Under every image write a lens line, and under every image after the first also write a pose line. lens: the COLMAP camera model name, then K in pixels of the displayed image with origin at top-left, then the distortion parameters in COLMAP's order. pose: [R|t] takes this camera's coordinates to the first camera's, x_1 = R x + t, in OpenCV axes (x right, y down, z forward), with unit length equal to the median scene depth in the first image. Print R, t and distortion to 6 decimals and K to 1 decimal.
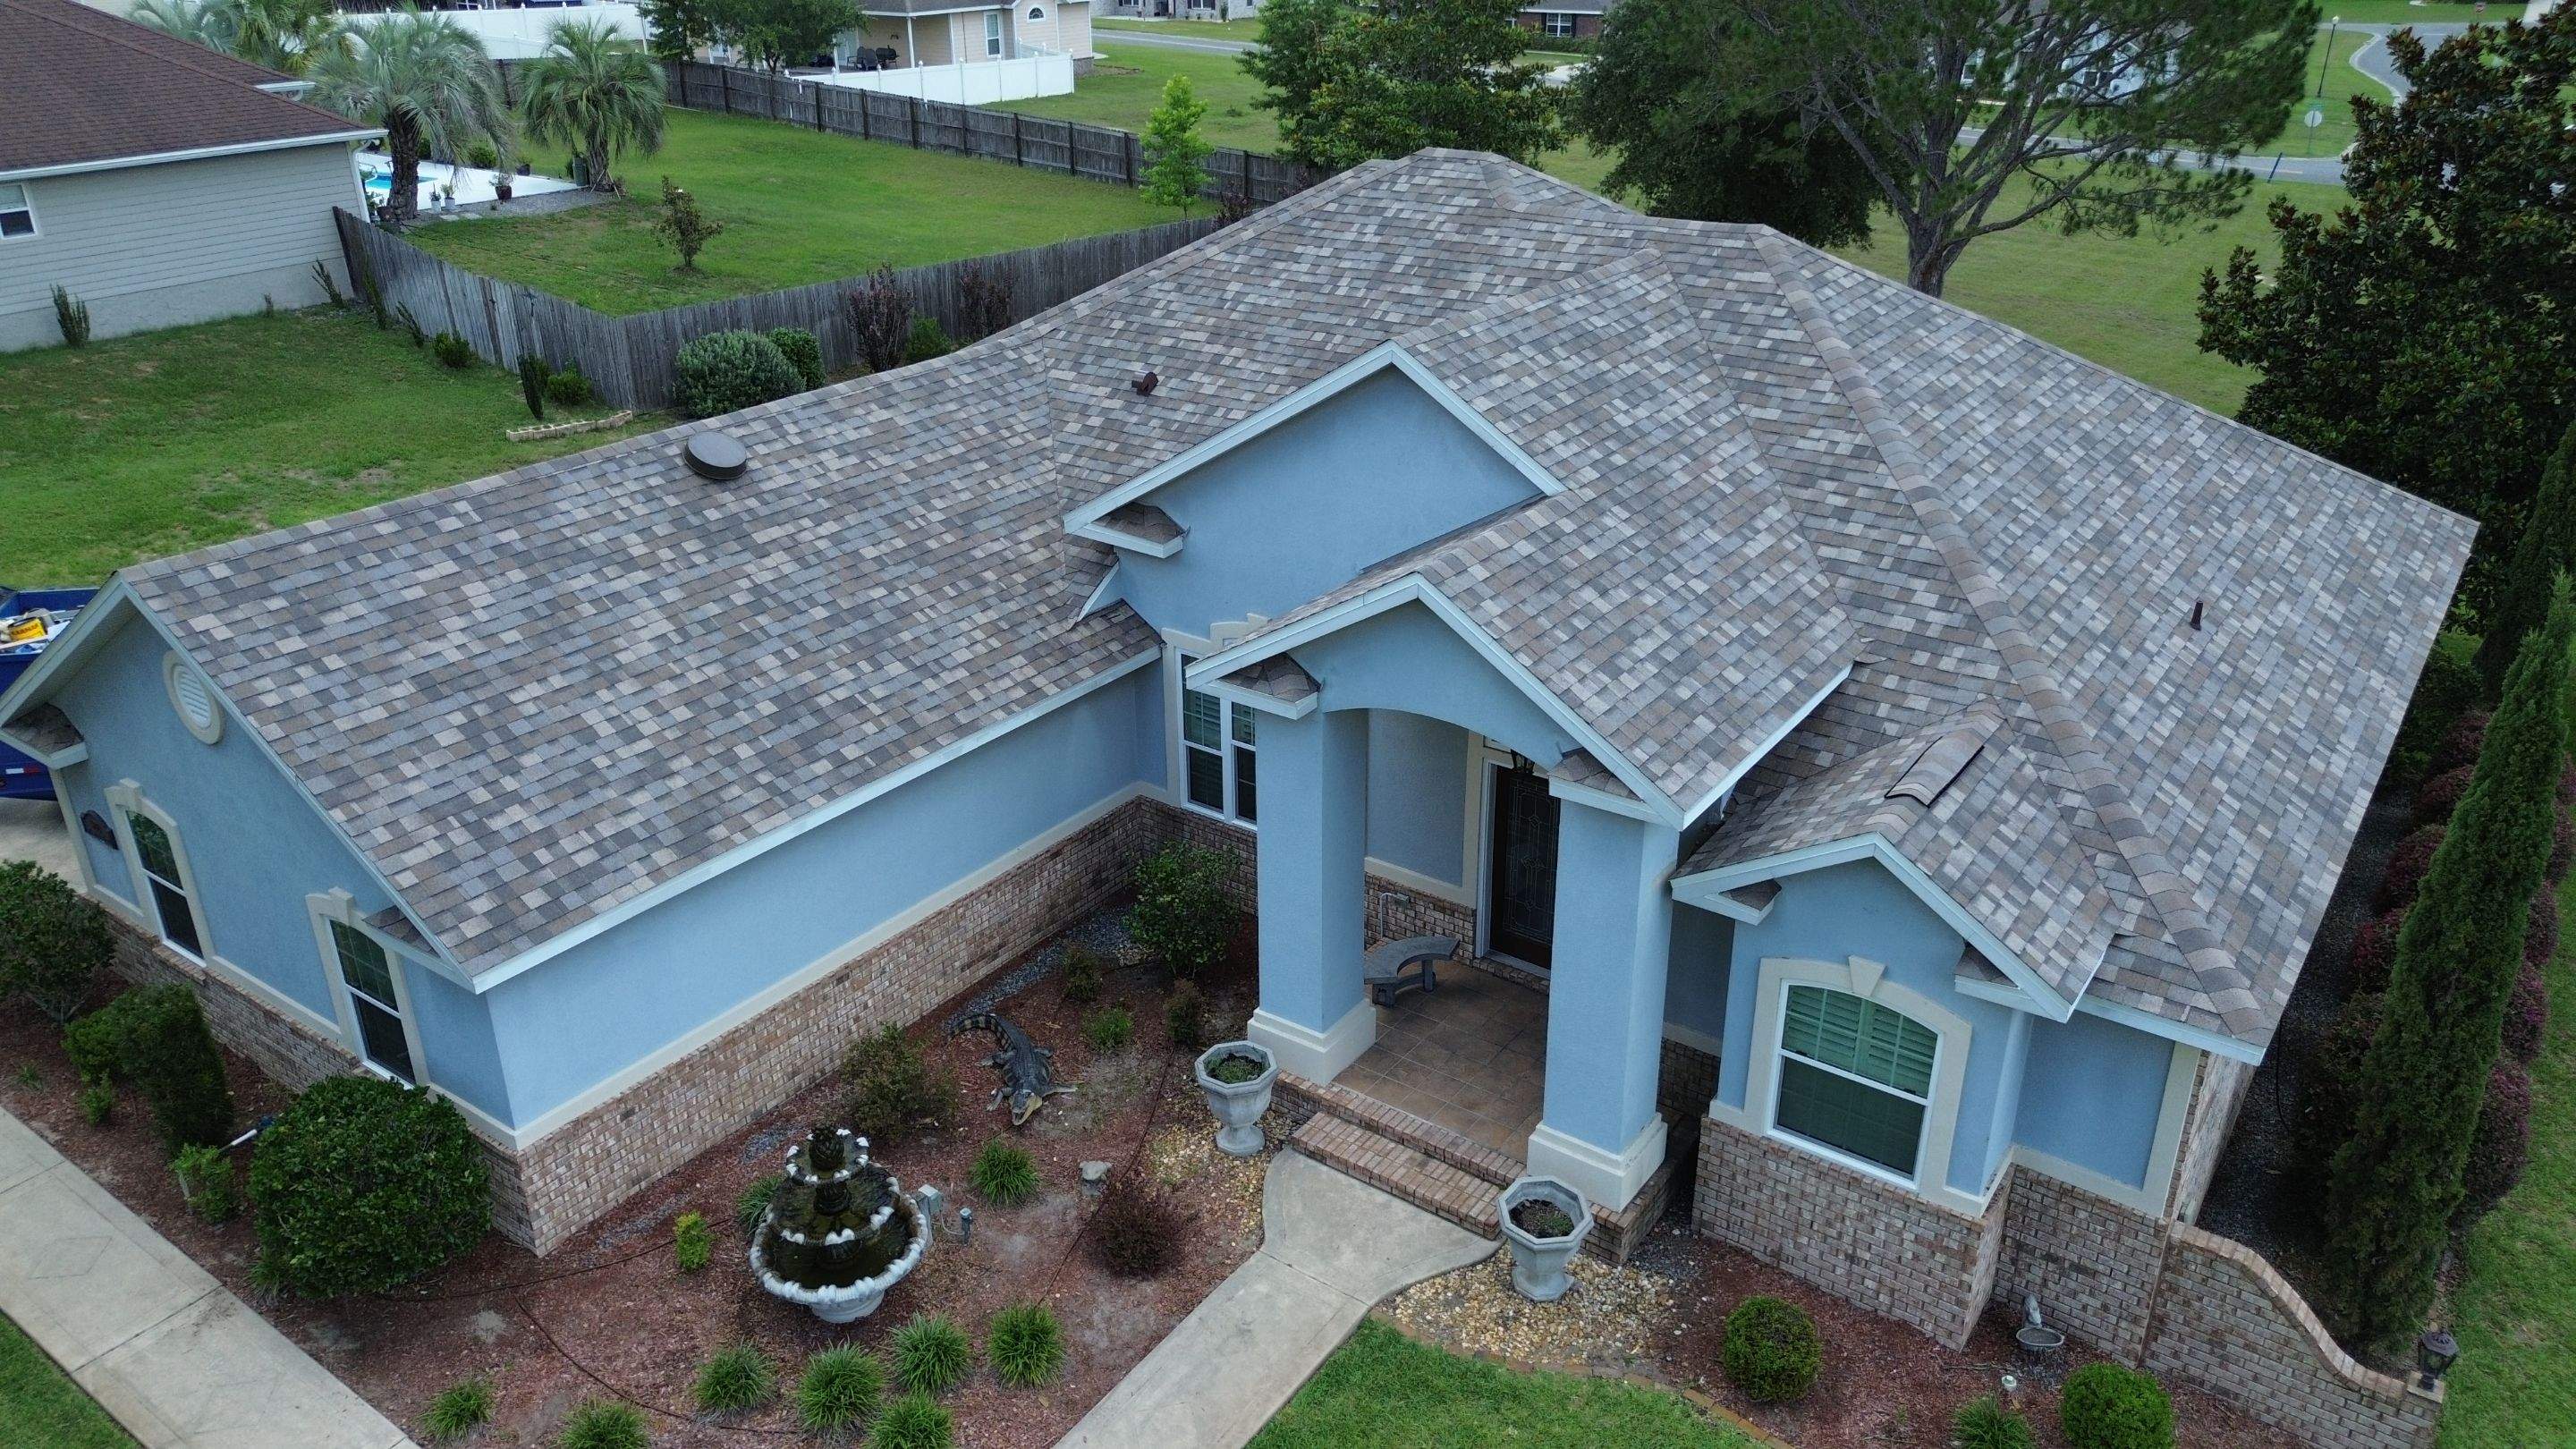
lens RADIAL K [[1837.8, 0, 1293.8], [0, 1837.8, 722.7], [0, 0, 1]] dist [0.065218, -0.065589]
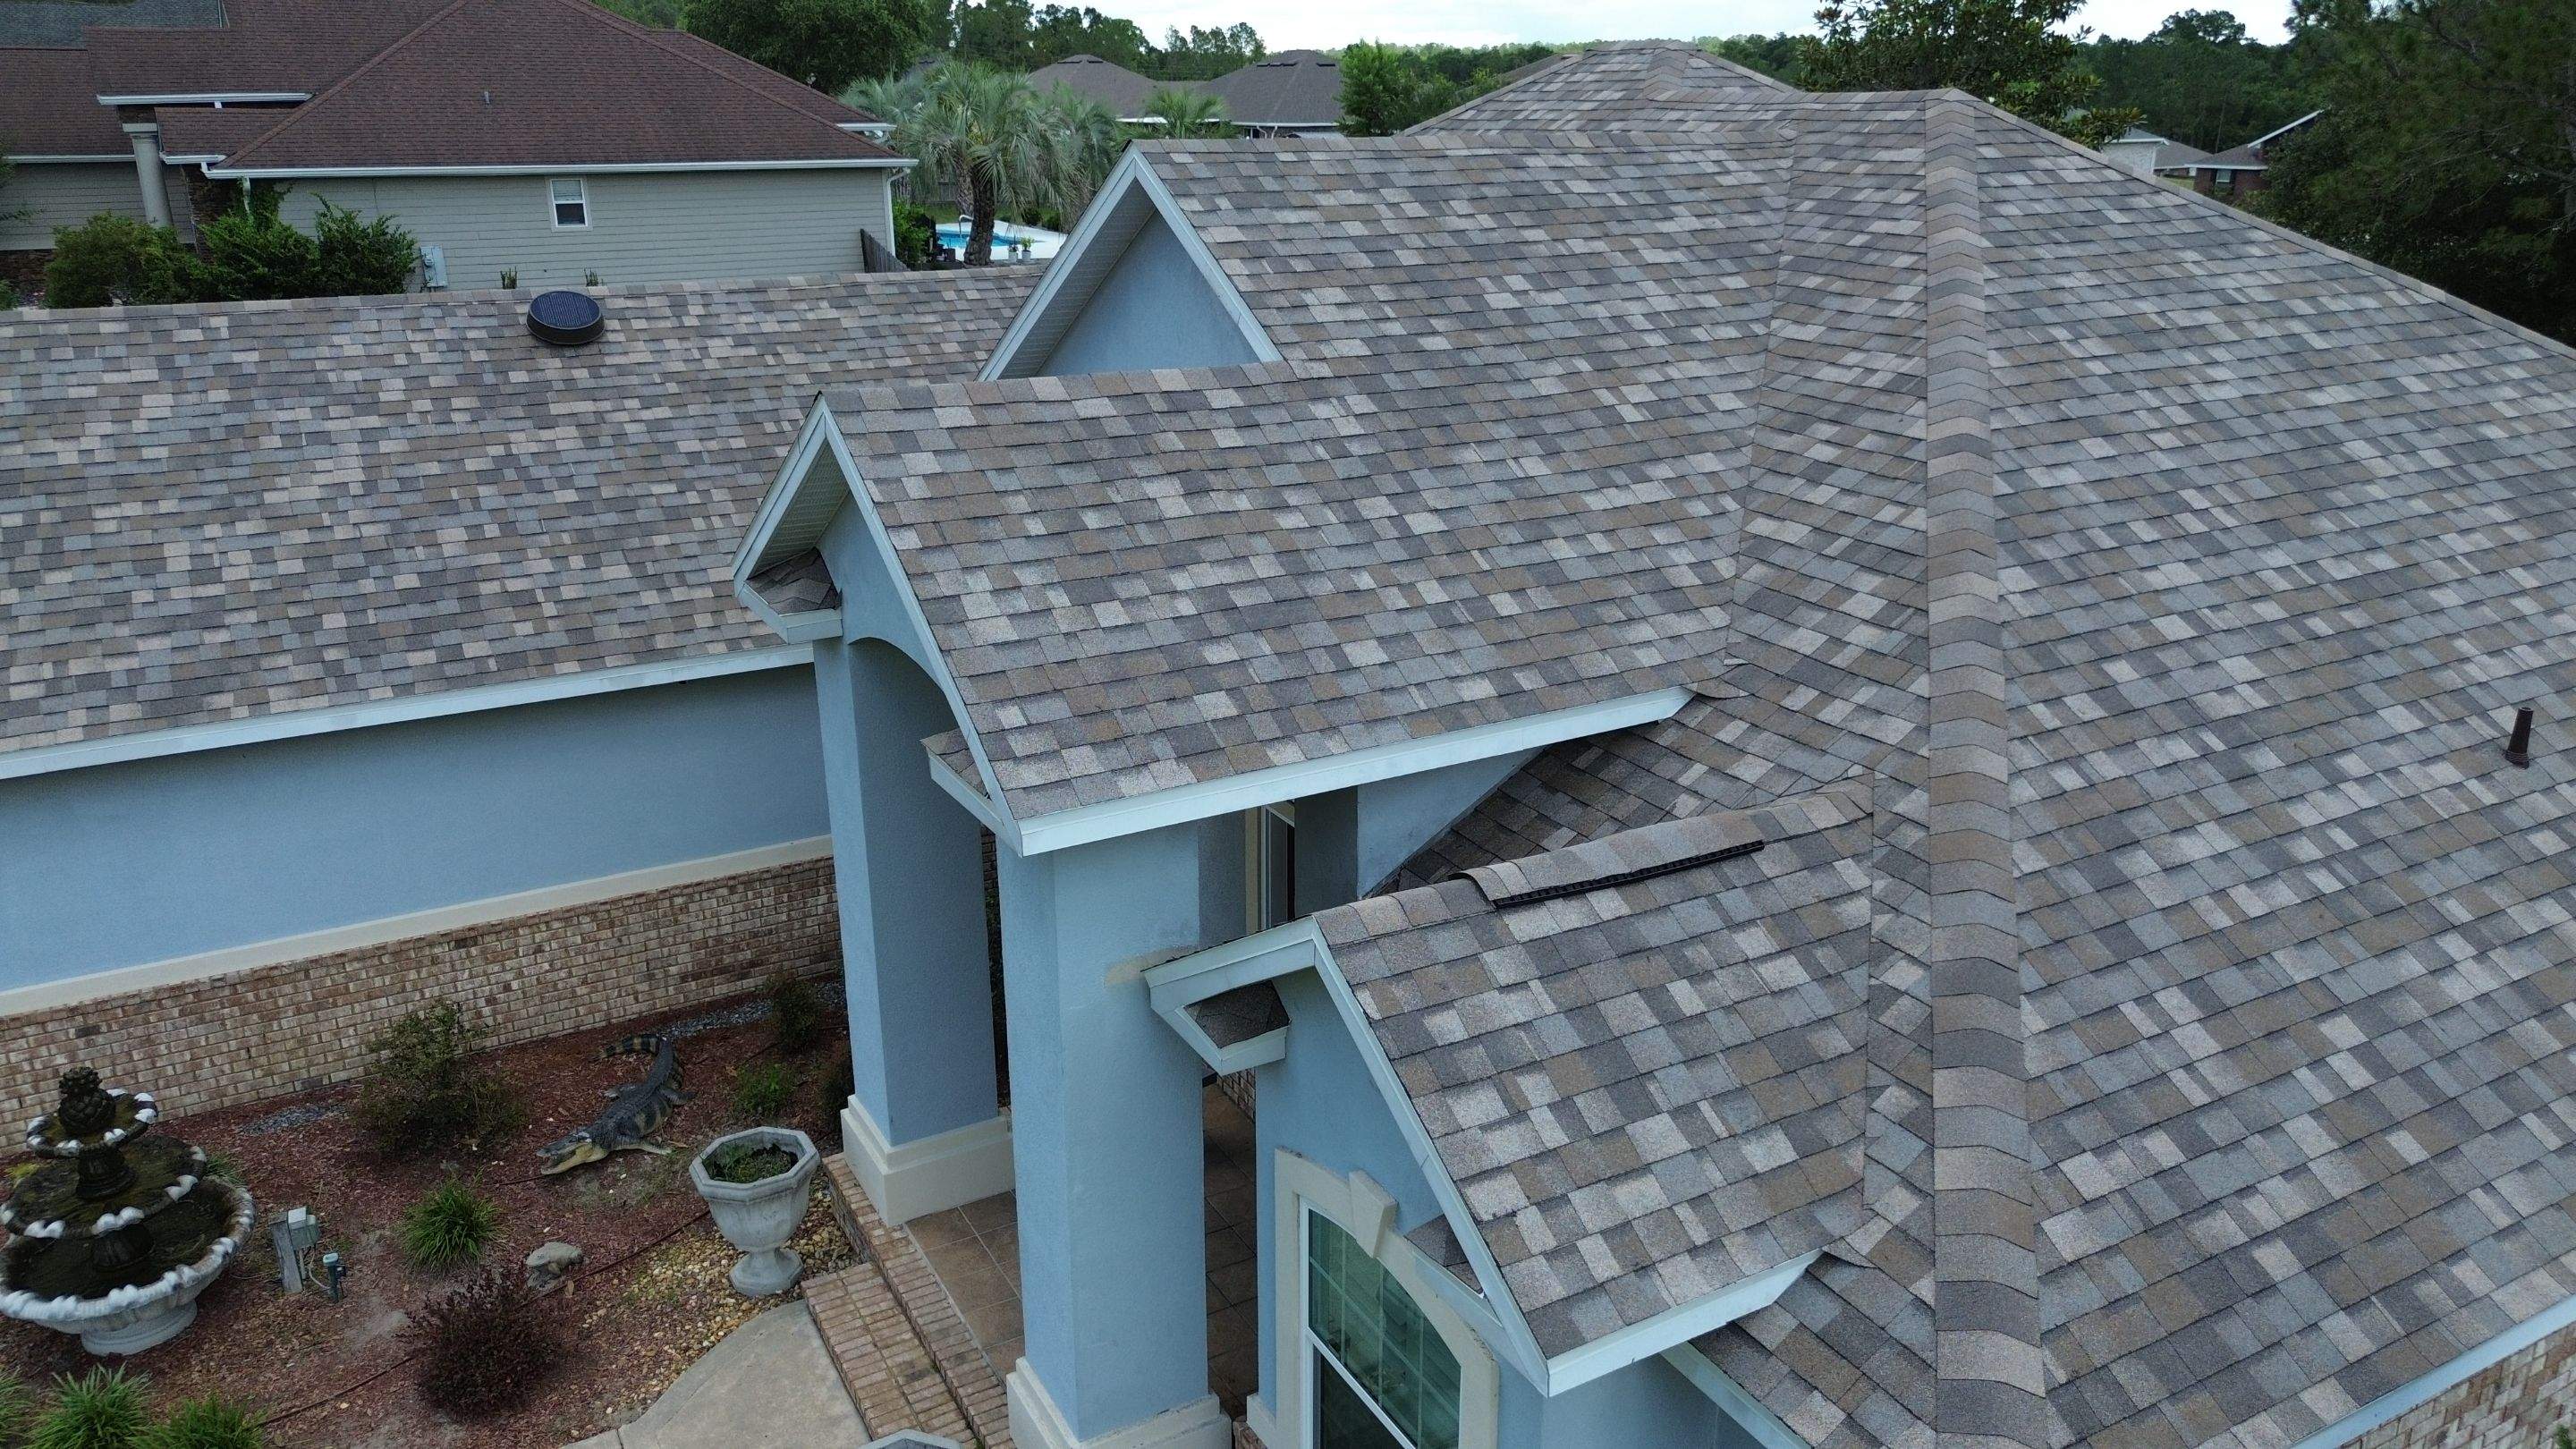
lens RADIAL K [[1837.8, 0, 1293.0], [0, 1837.8, 718.0], [0, 0, 1]] dist [0.065218, -0.065589]
pose [[0.903383, 0.142174, -0.404580, 0.364357], [-0.180854, 0.981749, -0.058830, 0.025732], [0.388832, 0.126316, 0.912608, 0.380493]]
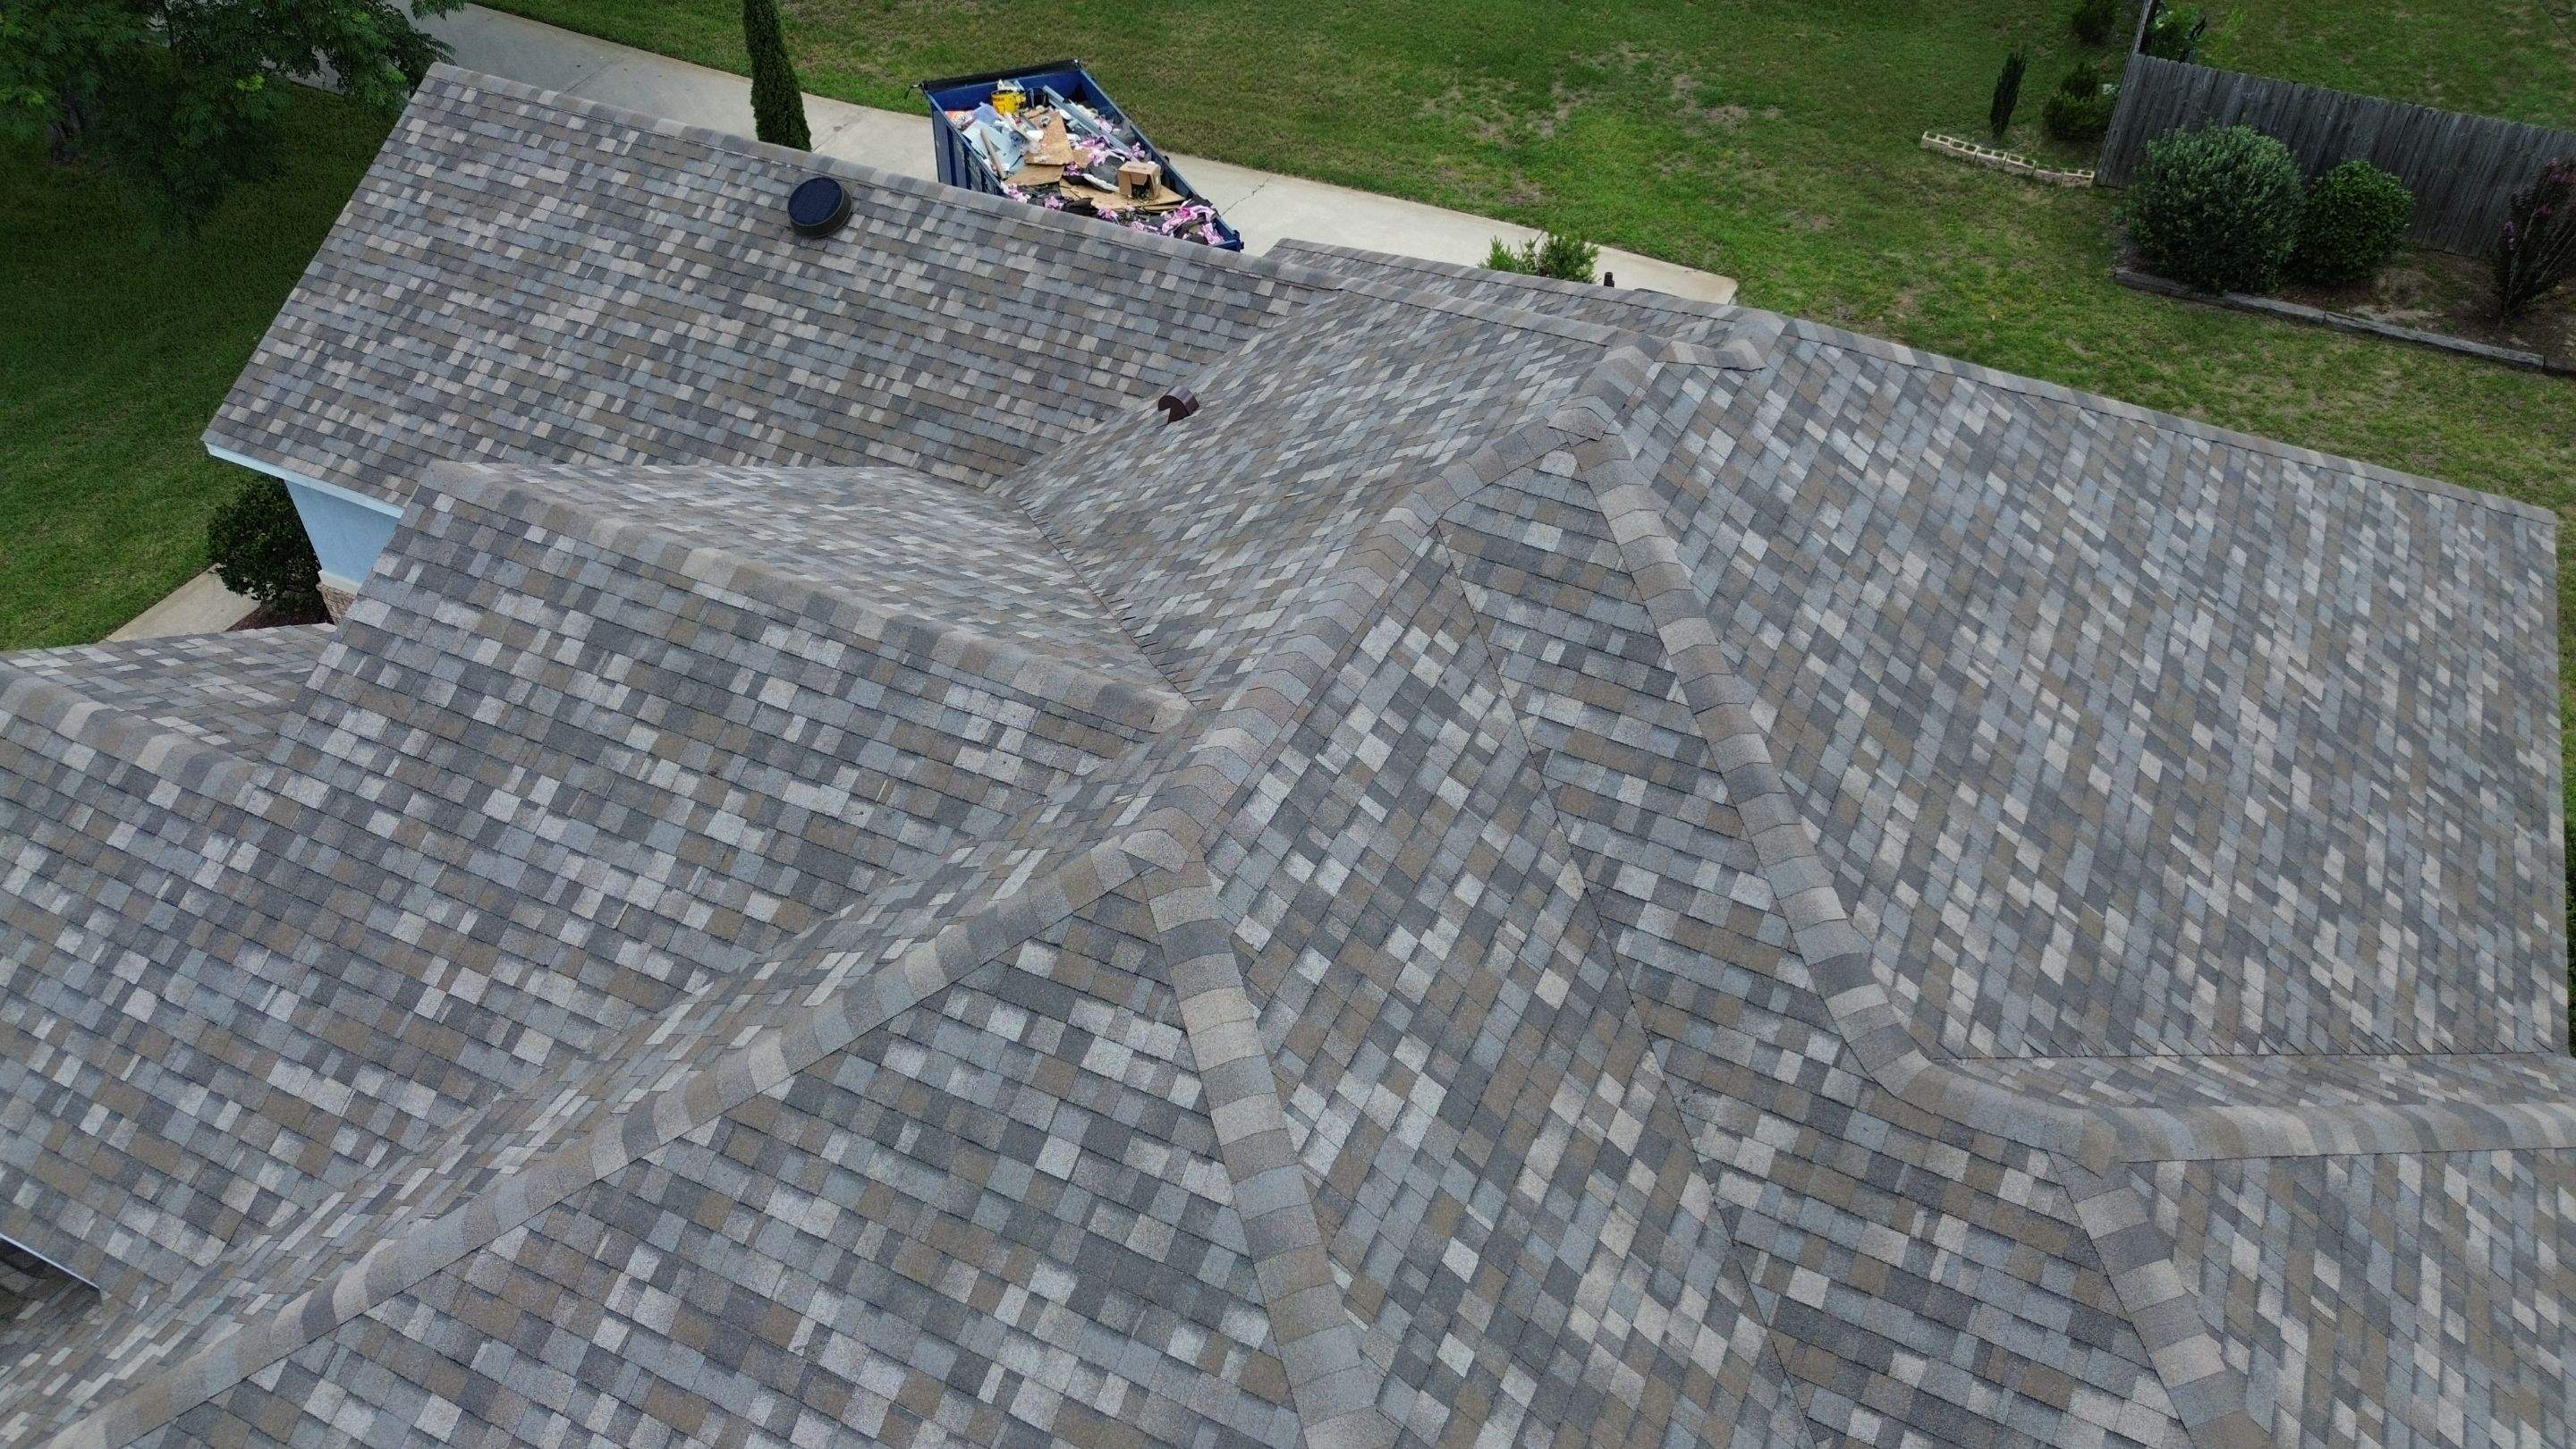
lens RADIAL K [[1837.8, 0, 1293.1], [0, 1837.8, 708.2], [0, 0, 1]] dist [0.065218, -0.065589]
pose [[0.158885, 0.644288, -0.748097, 0.604561], [-0.410206, 0.732304, 0.543565, -0.576915], [0.898046, 0.220510, 0.380643, 0.924985]]
